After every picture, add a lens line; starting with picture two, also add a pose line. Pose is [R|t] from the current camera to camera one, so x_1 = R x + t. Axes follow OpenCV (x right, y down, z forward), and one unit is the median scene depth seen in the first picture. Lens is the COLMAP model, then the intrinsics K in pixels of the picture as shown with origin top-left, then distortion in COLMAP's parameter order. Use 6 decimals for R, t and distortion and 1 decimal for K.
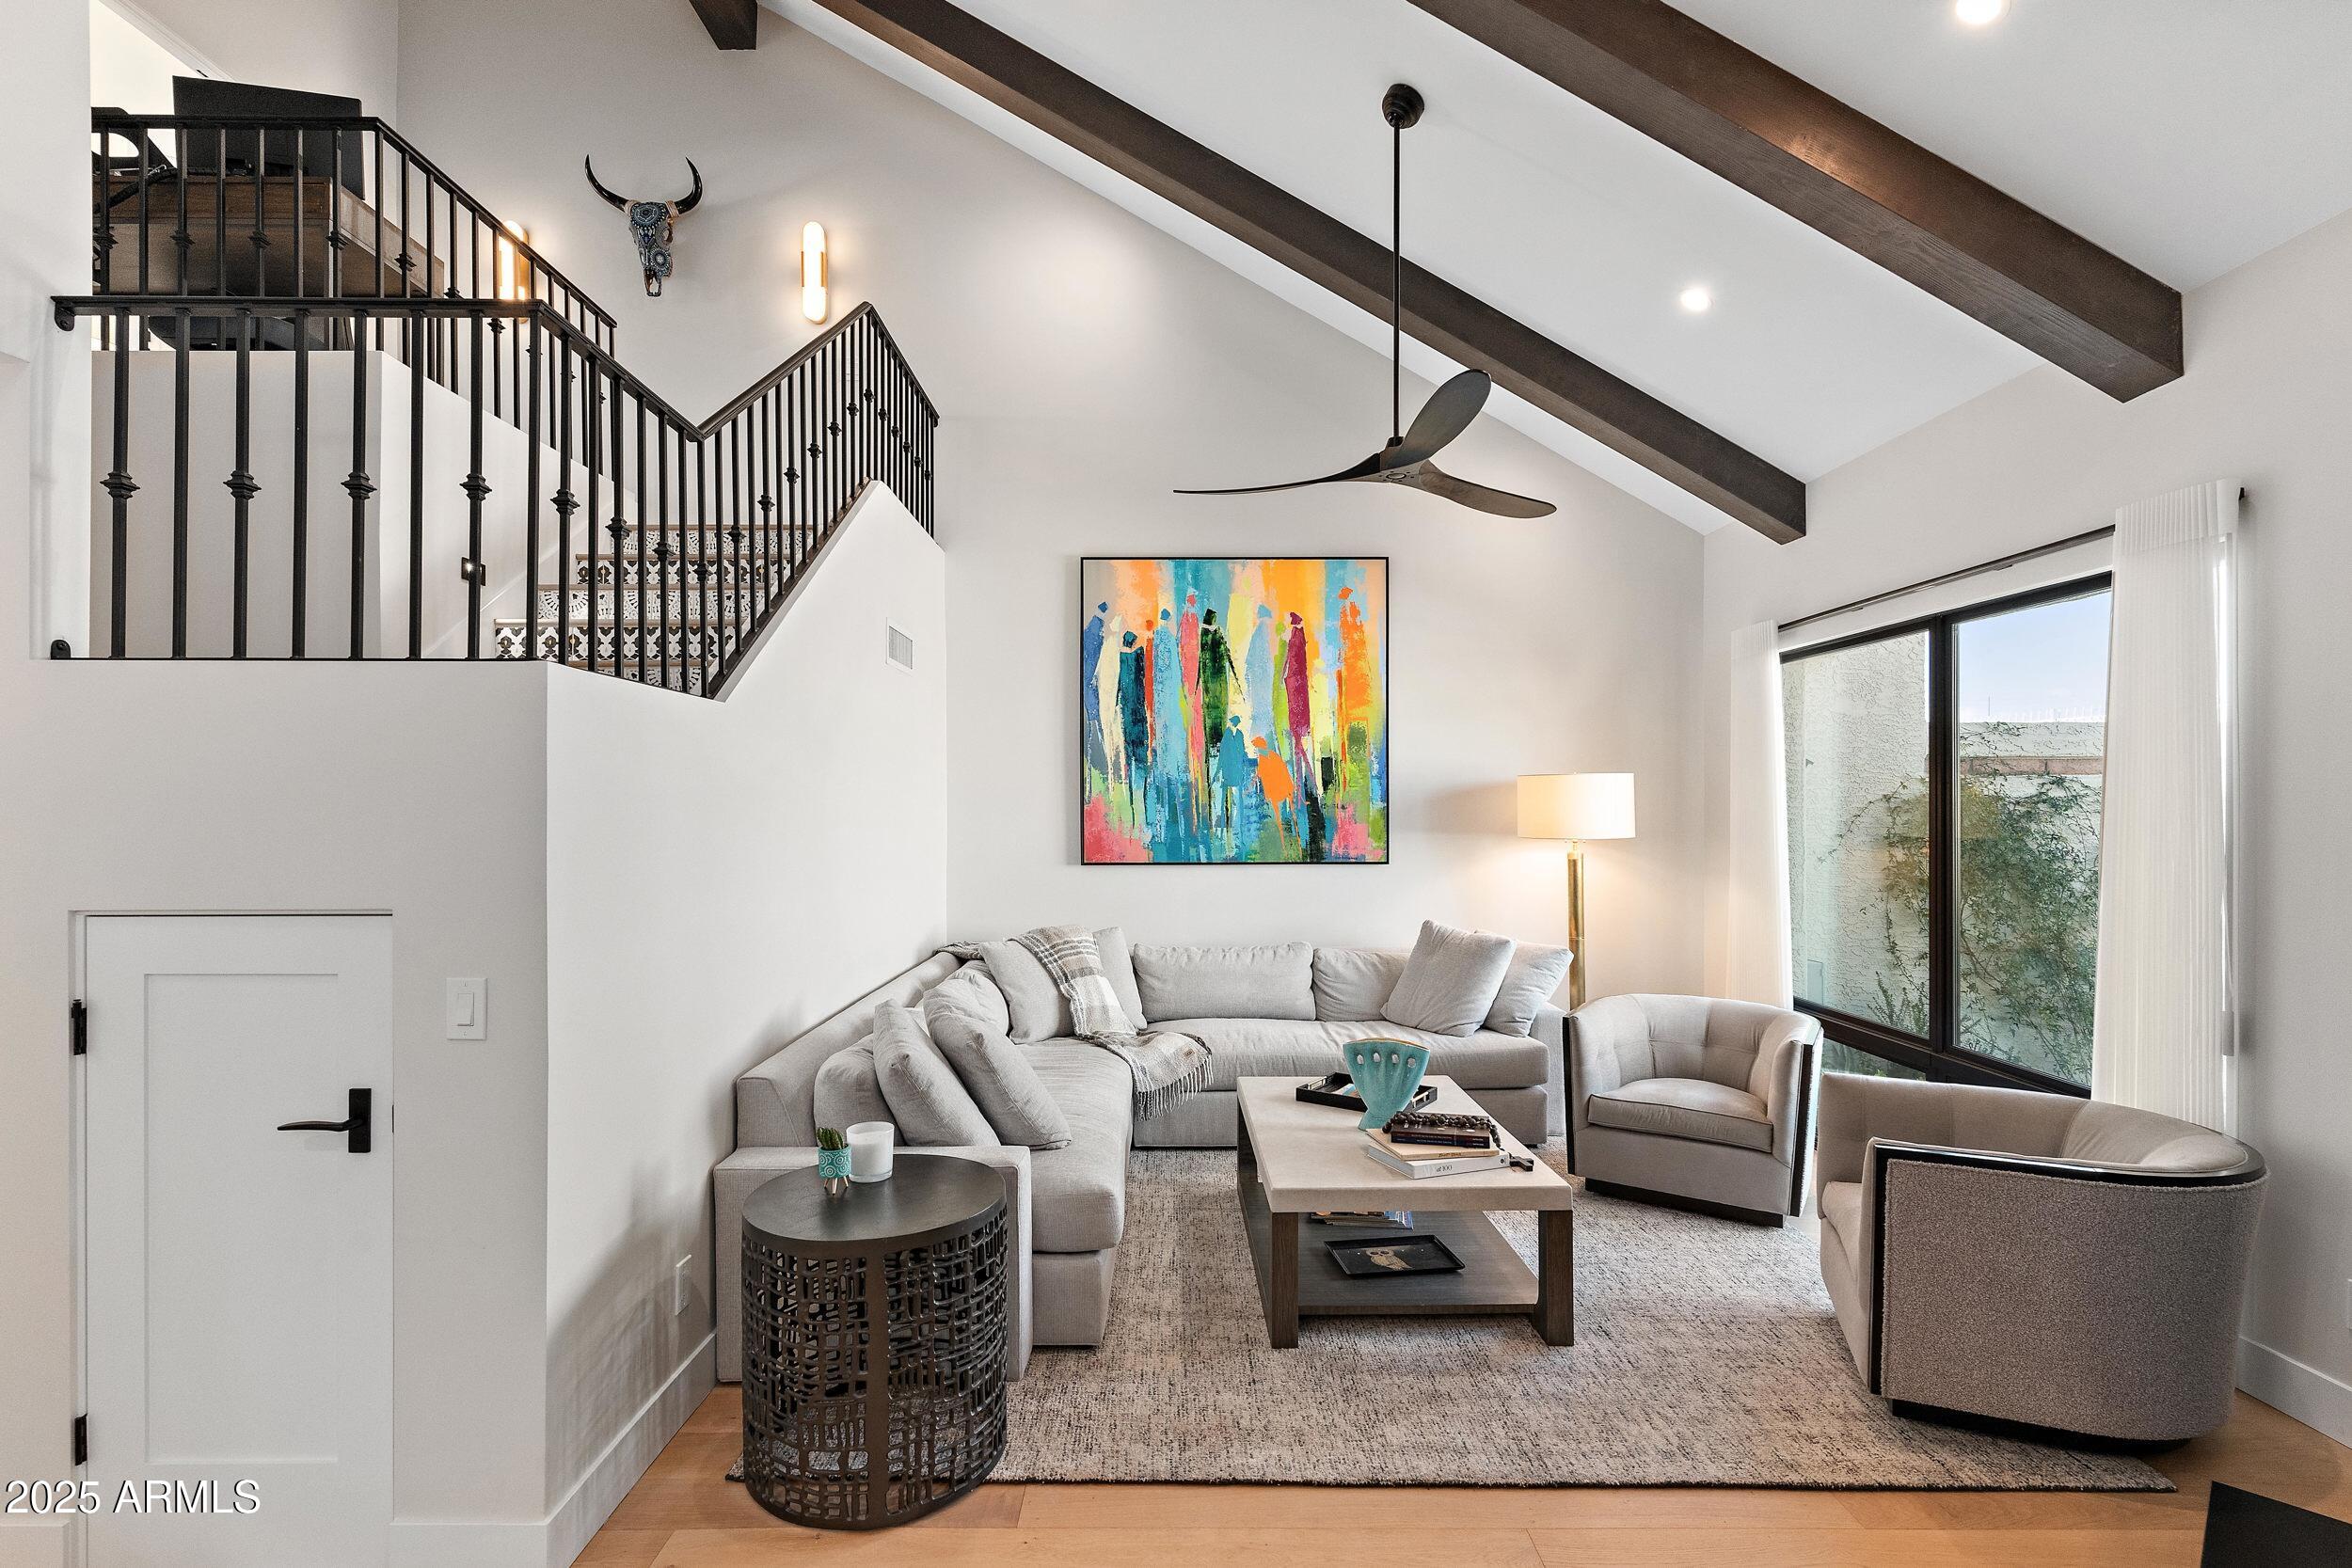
lens RADIAL K [[1123.2, 0, 1178.2], [0, 1123.2, 811.9], [0, 0, 1]] dist [-0.000316, 0.000482]
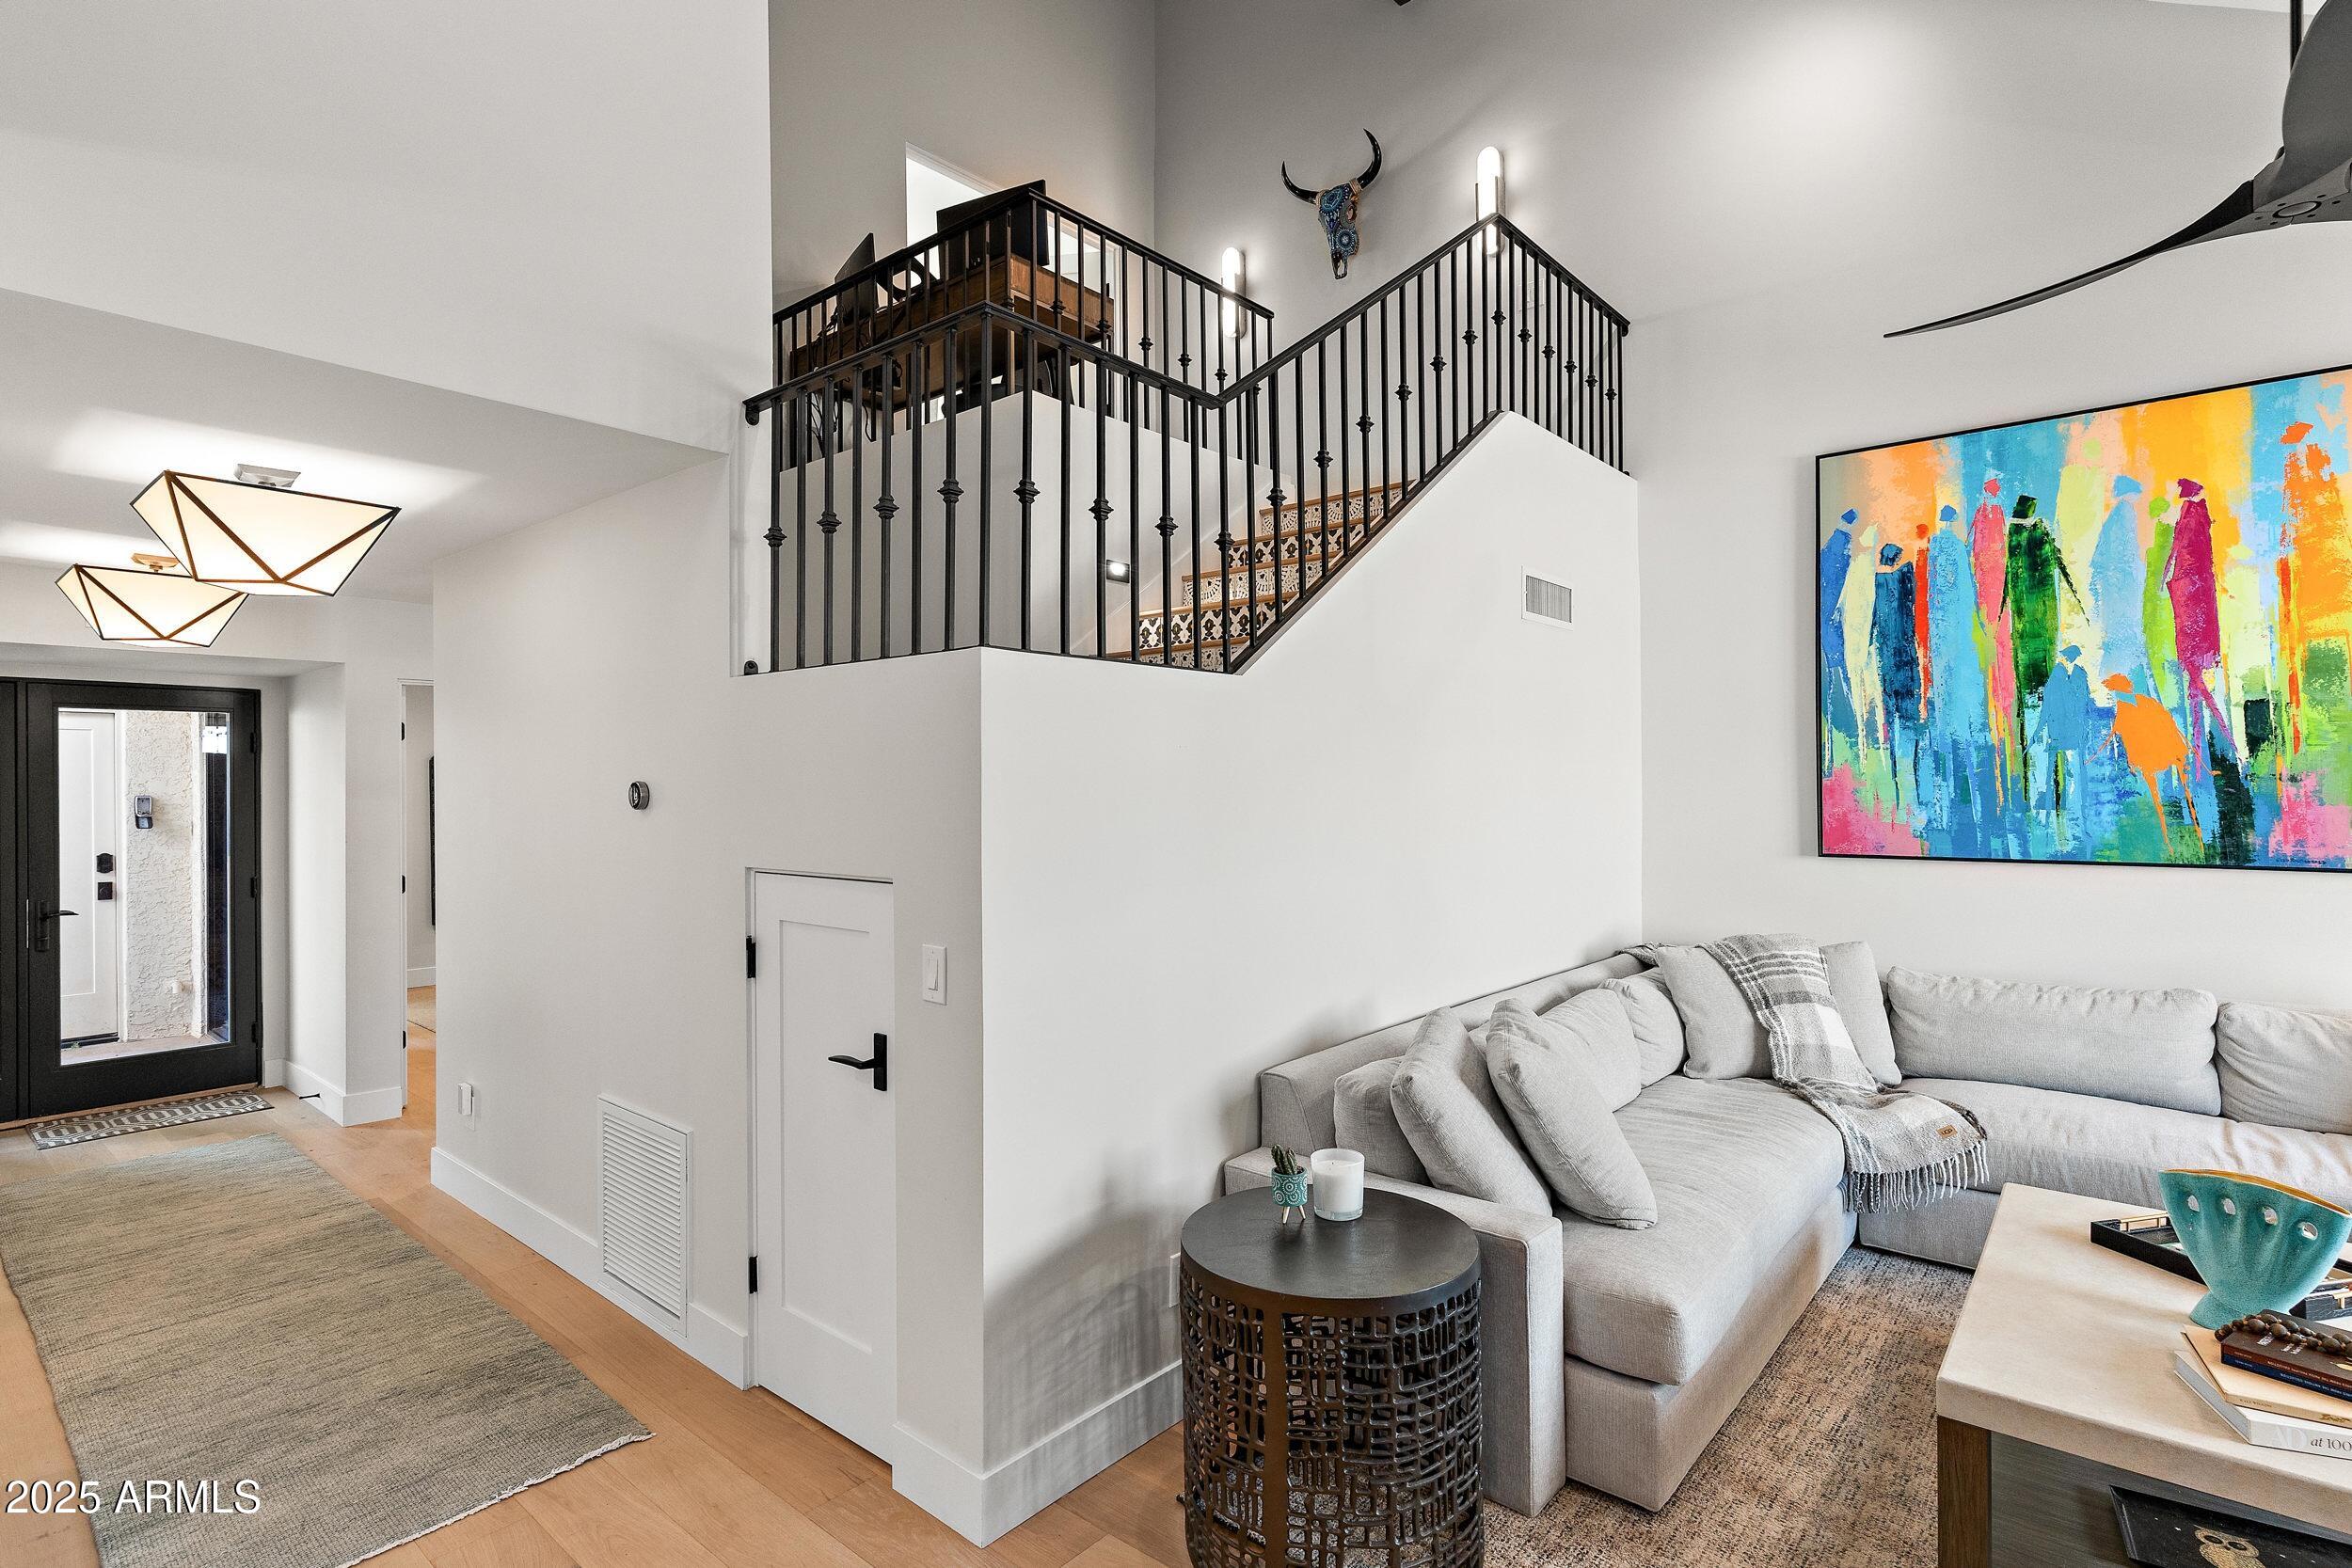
lens RADIAL K [[1155.9, 0, 1176.0], [0, 1155.9, 784.0], [0, 0, 1]] dist [0.000562, 0.000941]
pose [[0.754865, -0.003869, -0.655868, 0.112258], [0.002777, 0.999992, -0.002702, -0.001527], [0.655874, 0.000218, 0.754870, 0.128076]]
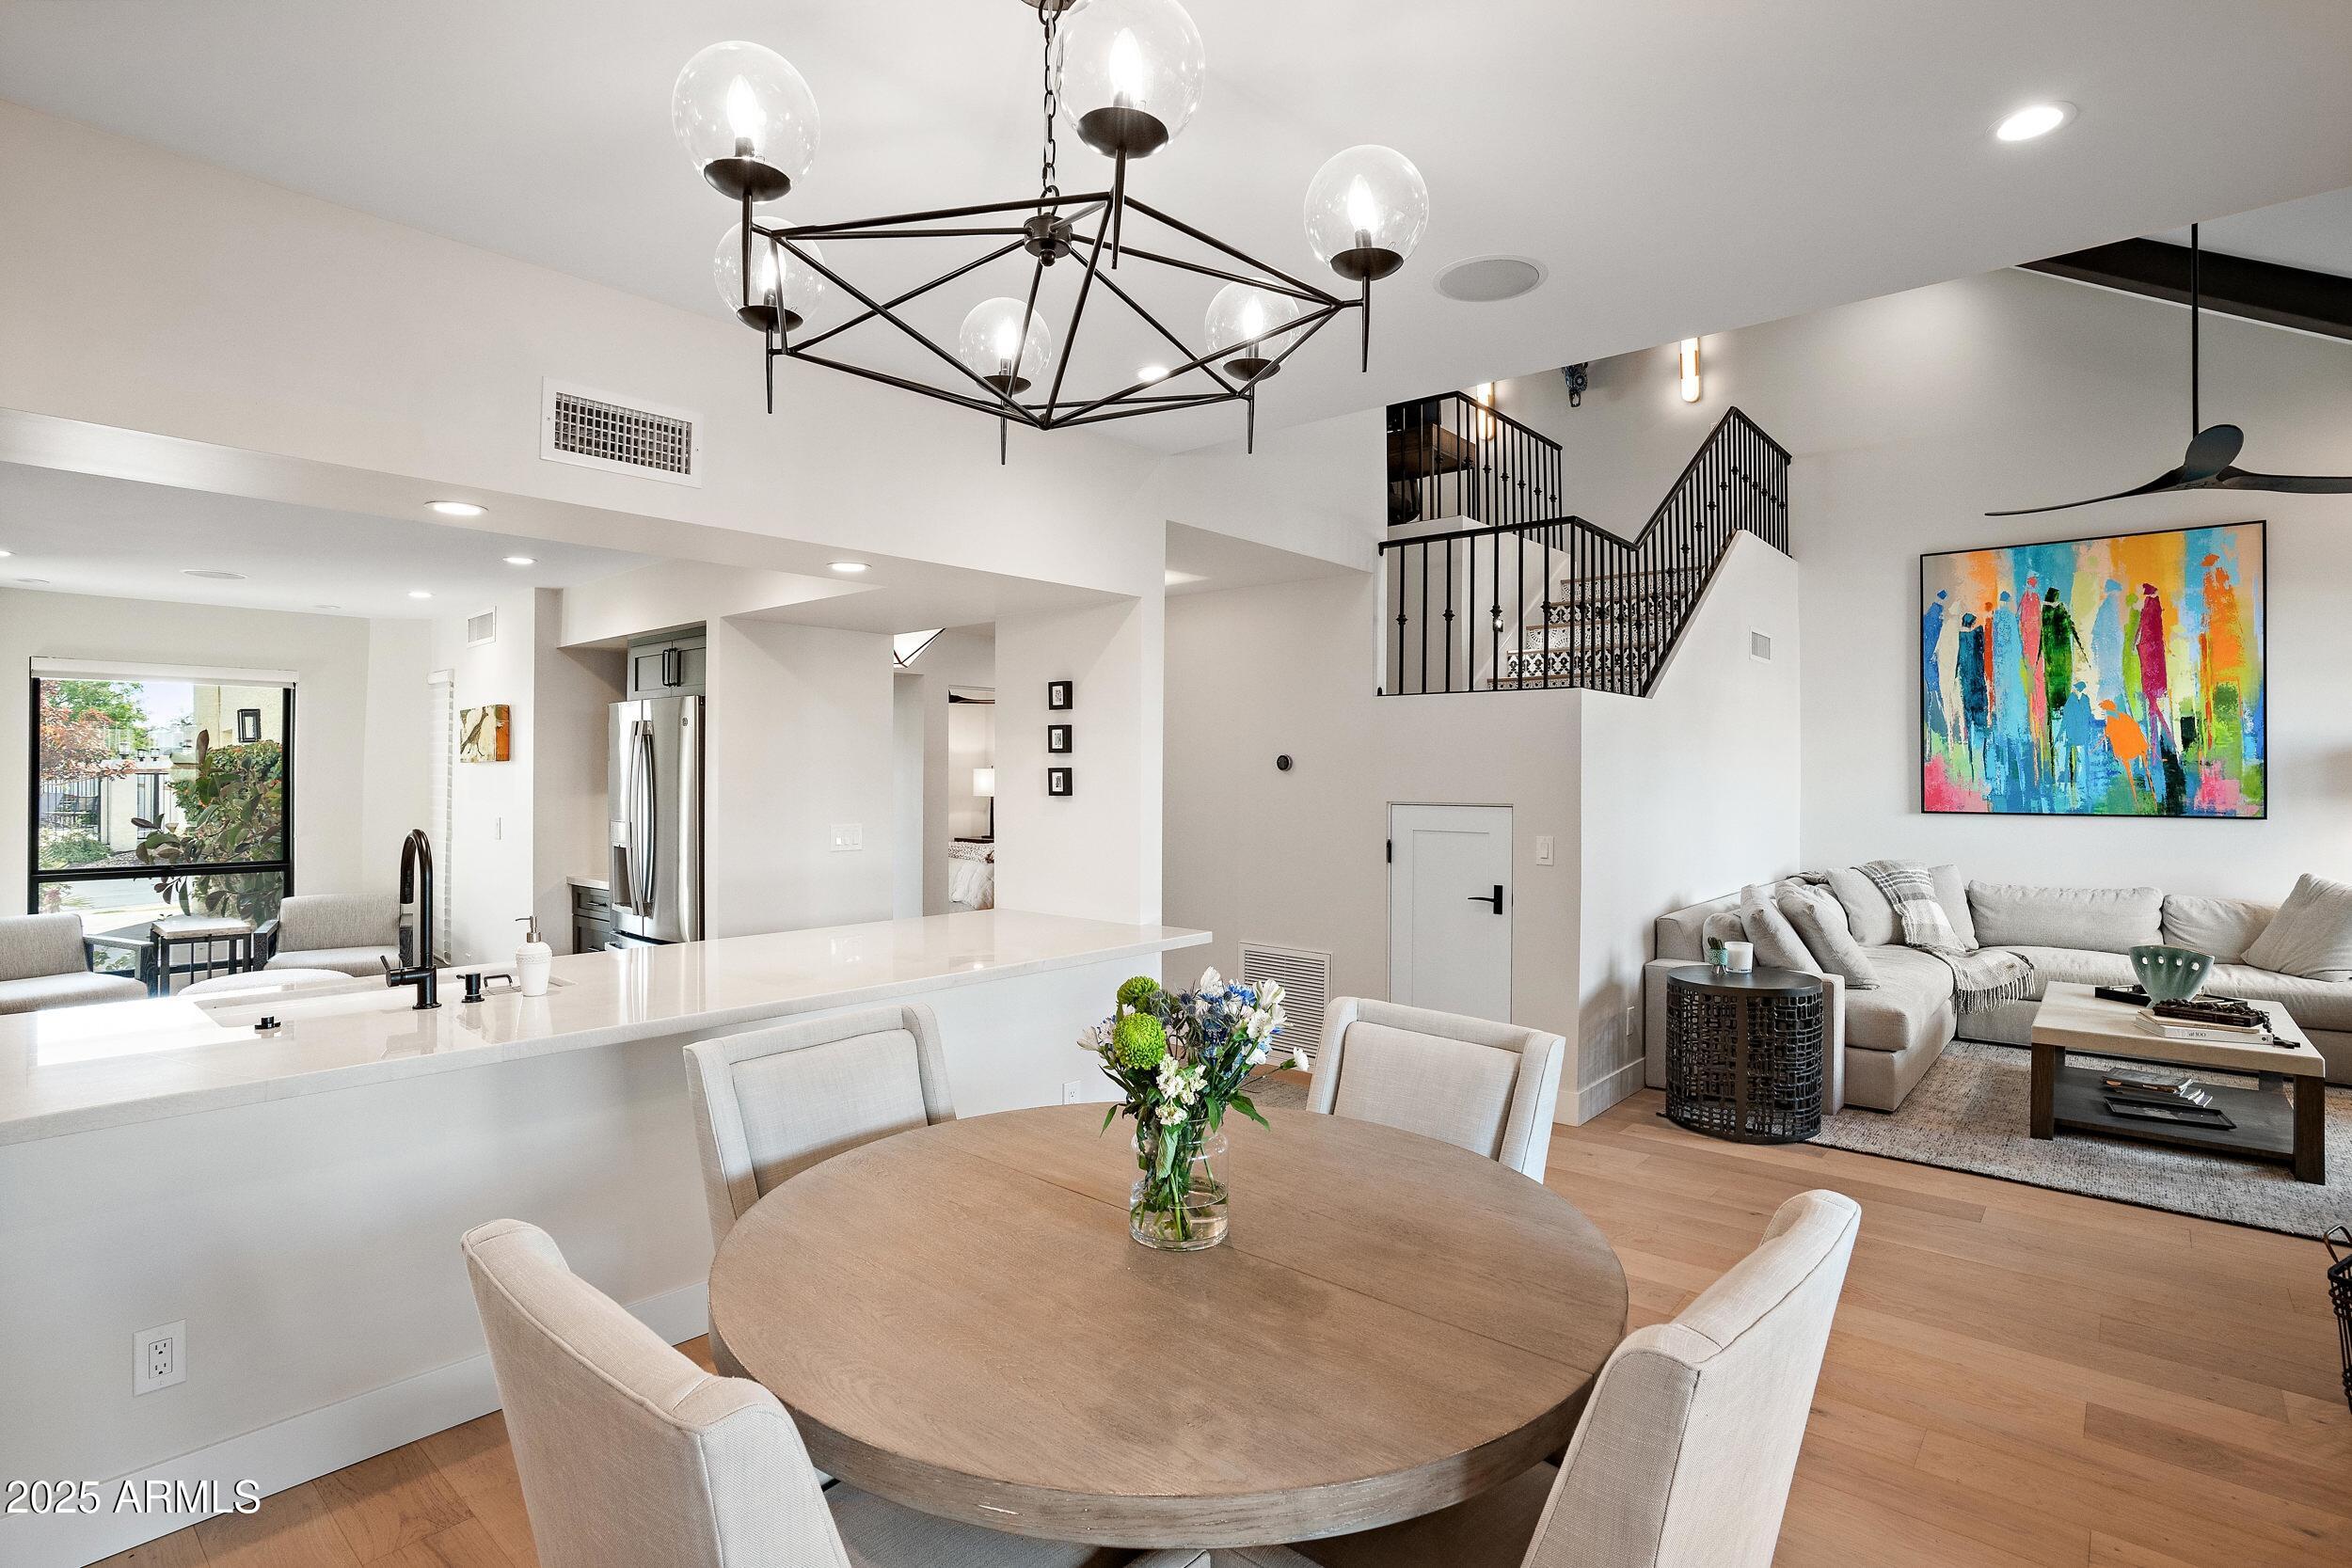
lens RADIAL K [[1165.0, 0, 1183.5], [0, 1165.0, 767.2], [0, 0, 1]] dist [-0.073120, 0.035549]
pose [[0.756853, 0.000440, -0.653584, 0.120874], [-0.007019, 0.999948, -0.007455, 0.014929], [0.653547, 0.010230, 0.756817, -0.467963]]
